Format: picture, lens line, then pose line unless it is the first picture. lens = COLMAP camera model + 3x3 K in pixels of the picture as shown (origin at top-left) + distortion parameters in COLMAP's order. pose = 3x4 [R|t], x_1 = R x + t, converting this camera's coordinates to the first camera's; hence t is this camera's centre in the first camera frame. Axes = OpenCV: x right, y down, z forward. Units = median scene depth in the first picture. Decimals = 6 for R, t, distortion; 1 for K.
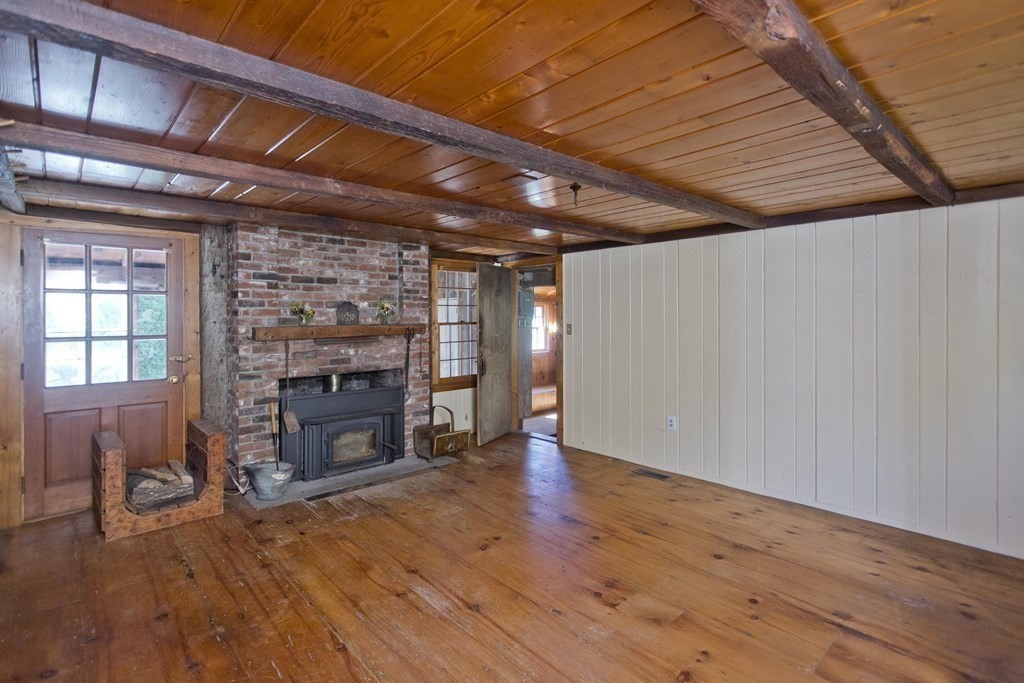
lens RADIAL K [[489.3, 0, 519.8], [0, 489.3, 329.5], [0, 0, 1]] dist [0.001922, 0.000565]
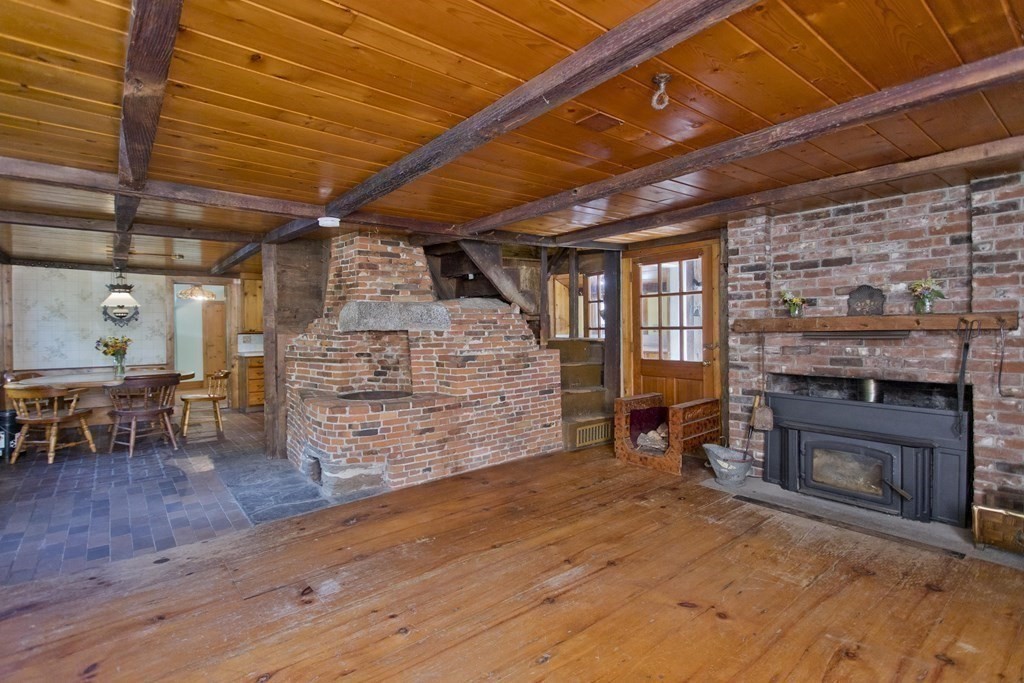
lens RADIAL K [[489.3, 0, 519.8], [0, 489.3, 329.5], [0, 0, 1]] dist [0.001922, 0.000565]
pose [[-0.050696, 0.007332, -0.998687, 0.503725], [-0.013599, 0.999875, 0.008031, 0.015598], [0.998622, 0.013988, -0.050590, 0.570546]]
